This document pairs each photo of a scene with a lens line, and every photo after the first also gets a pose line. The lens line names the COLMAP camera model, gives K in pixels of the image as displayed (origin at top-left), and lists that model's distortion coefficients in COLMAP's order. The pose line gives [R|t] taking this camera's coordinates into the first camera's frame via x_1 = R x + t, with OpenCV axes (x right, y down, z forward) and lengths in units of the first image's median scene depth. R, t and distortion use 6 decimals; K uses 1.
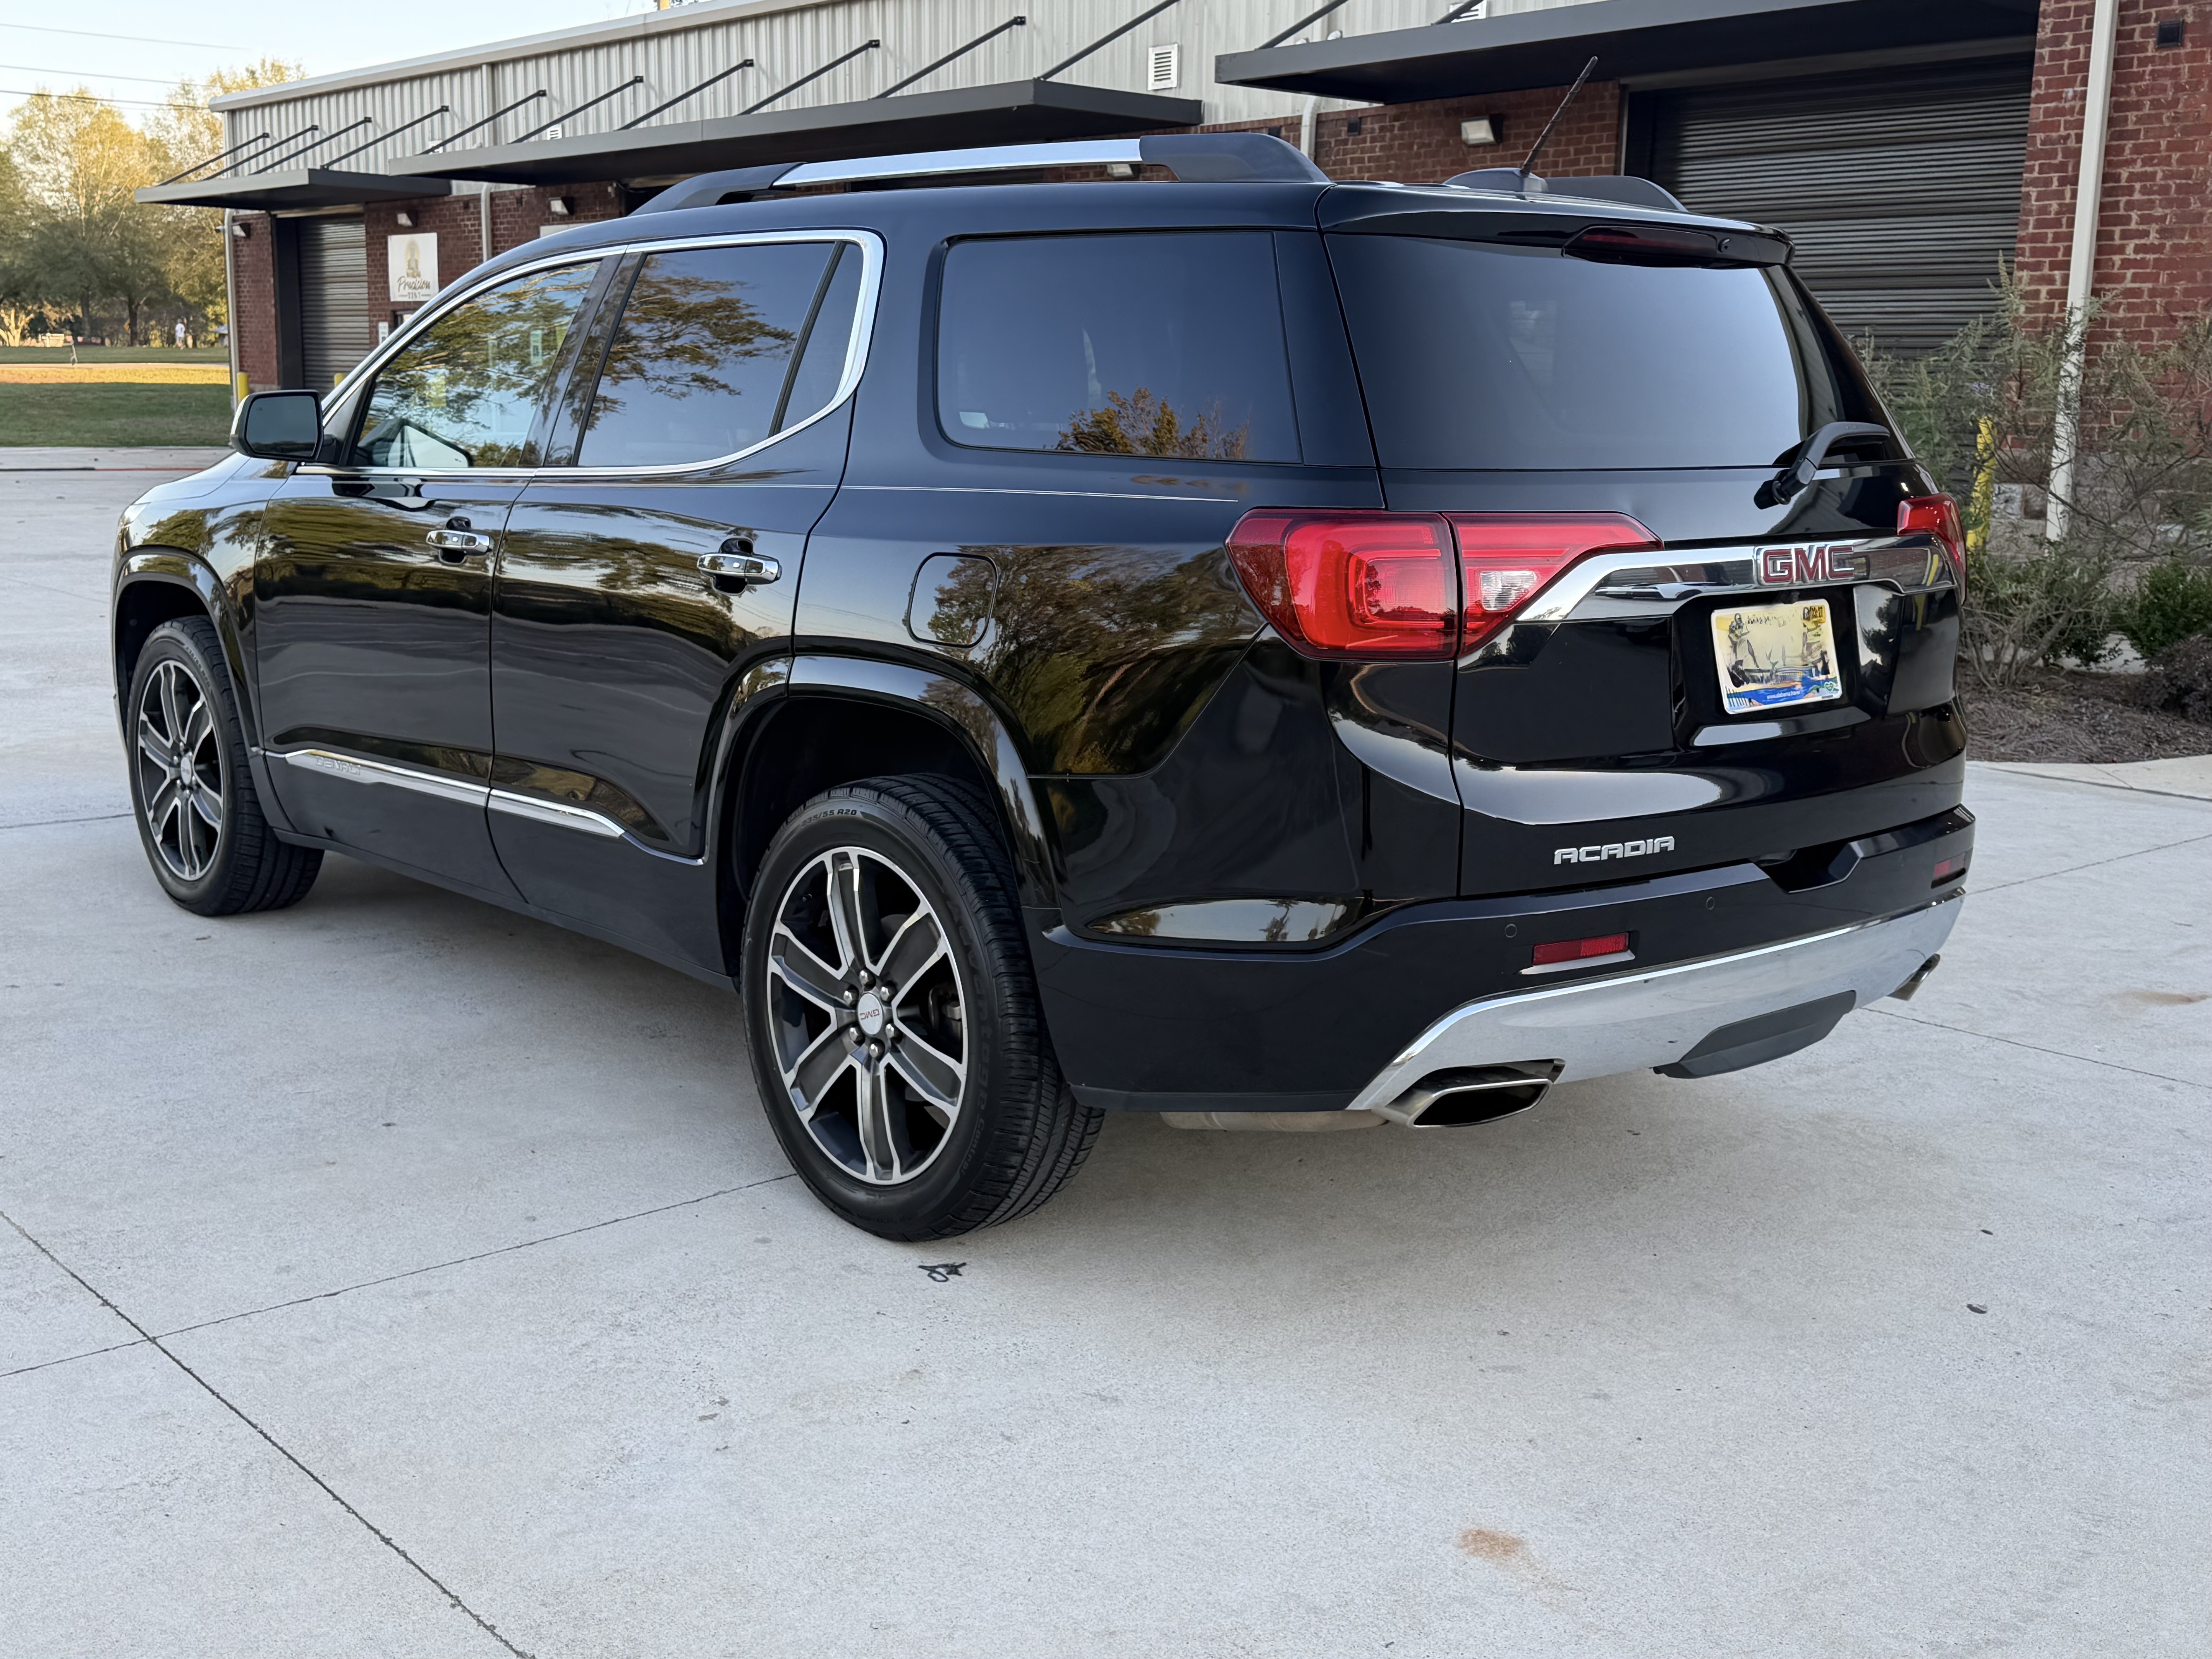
lens RADIAL K [[2350.1, 0, 1121.9], [0, 2350.1, 817.2], [0, 0, 1]] dist [0.033564, 0.000000]
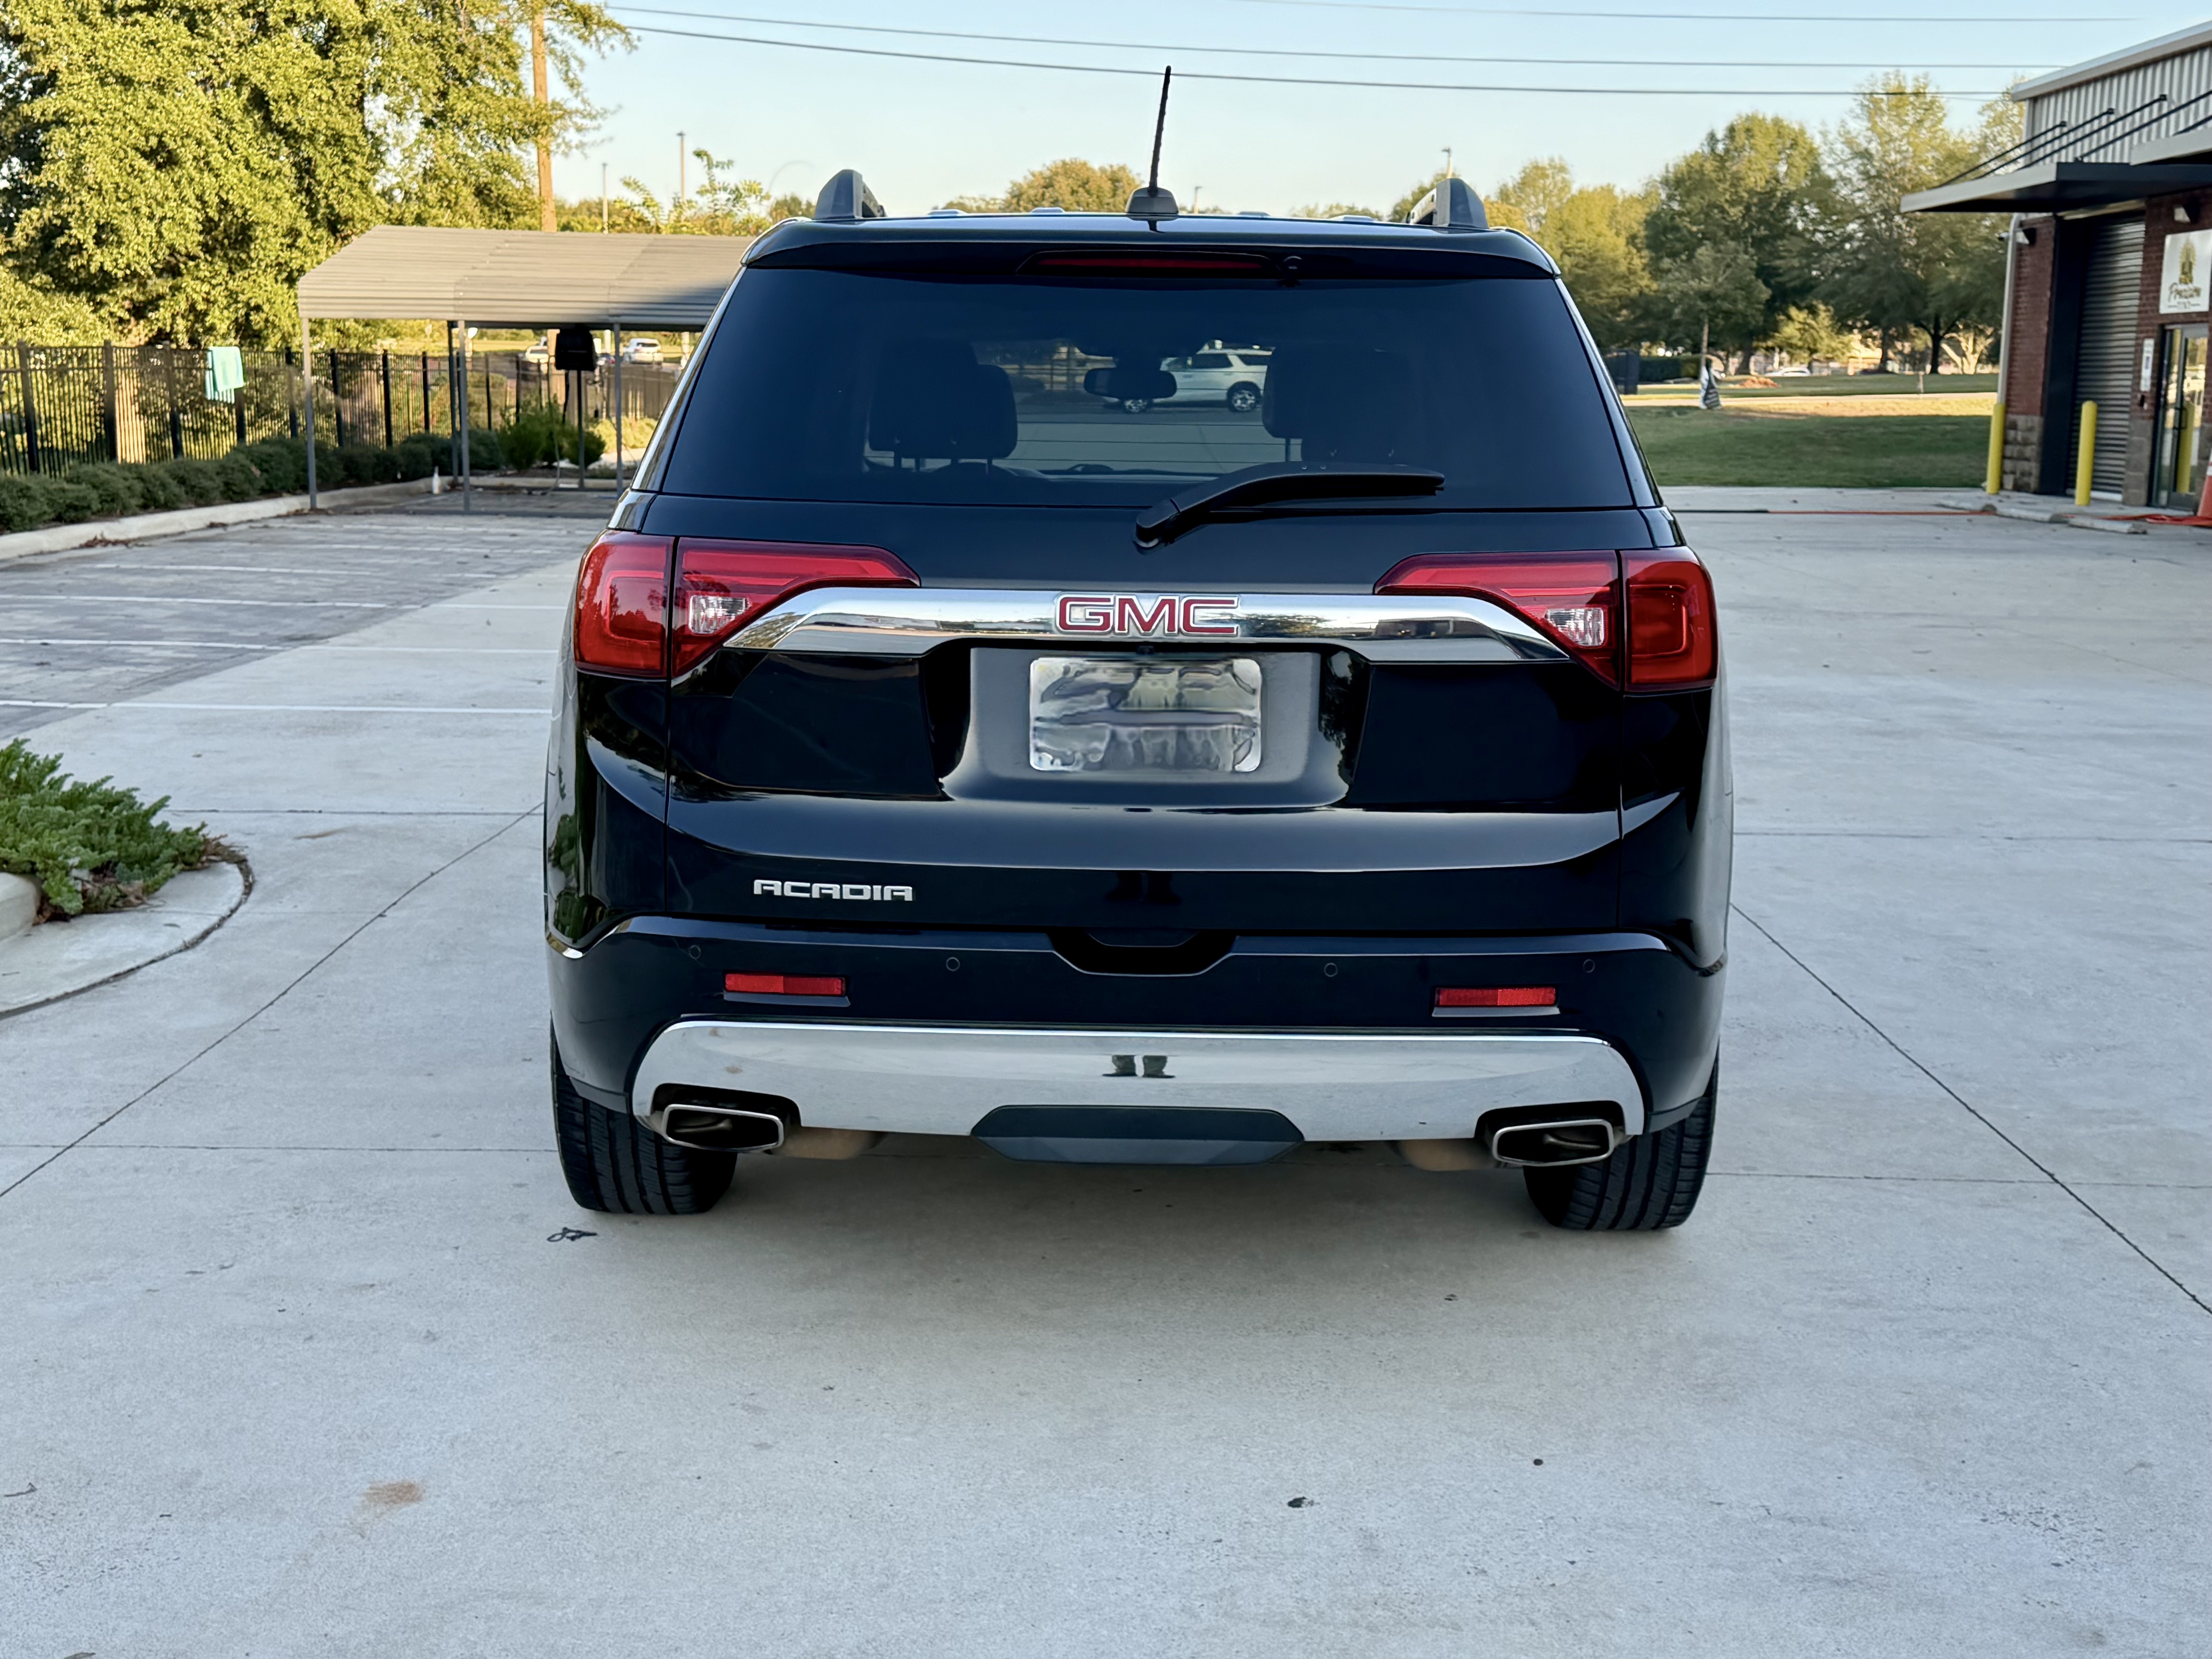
lens RADIAL K [[2860.1, 0, 1114.1], [0, 2860.1, 839.3], [0, 0, 1]] dist [0.078344, 0.000000]
pose [[0.739423, 0.098397, -0.666011, 0.159962], [-0.122152, 0.992450, 0.011008, -0.005049], [0.662066, 0.073215, 0.745860, 0.028896]]
